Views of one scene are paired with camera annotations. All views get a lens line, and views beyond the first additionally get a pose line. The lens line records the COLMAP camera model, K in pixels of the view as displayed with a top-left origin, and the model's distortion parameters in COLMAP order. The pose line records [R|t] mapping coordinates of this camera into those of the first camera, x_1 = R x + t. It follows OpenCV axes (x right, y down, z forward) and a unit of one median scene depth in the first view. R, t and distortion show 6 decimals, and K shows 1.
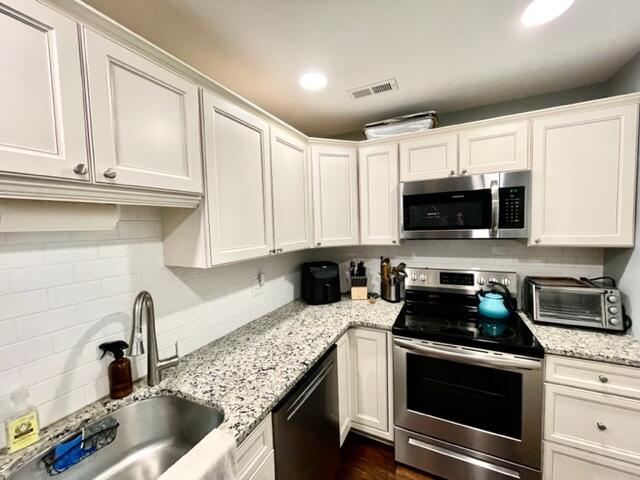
lens RADIAL K [[257.3, 0, 320.0], [0, 257.3, 240.0], [0, 0, 1]] dist [0.000254, -0.000214]
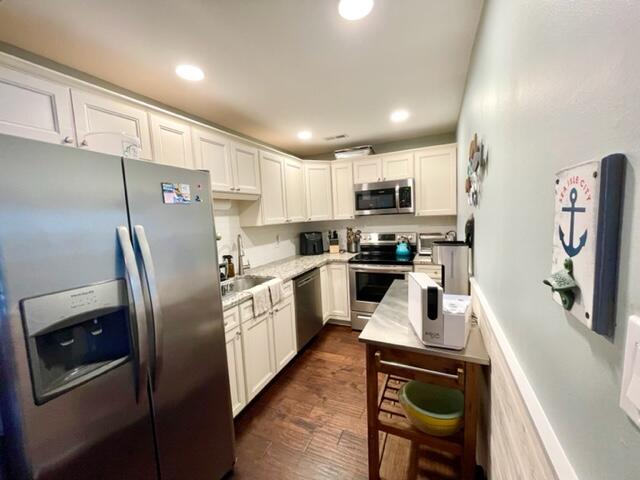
lens RADIAL K [[257.3, 0, 320.0], [0, 257.3, 240.0], [0, 0, 1]] dist [0.000254, -0.000214]
pose [[0.999303, -0.023466, 0.029043, 0.011687], [0.022368, 0.999044, 0.037568, 0.097823], [-0.029897, -0.036892, 0.998872, -0.831877]]
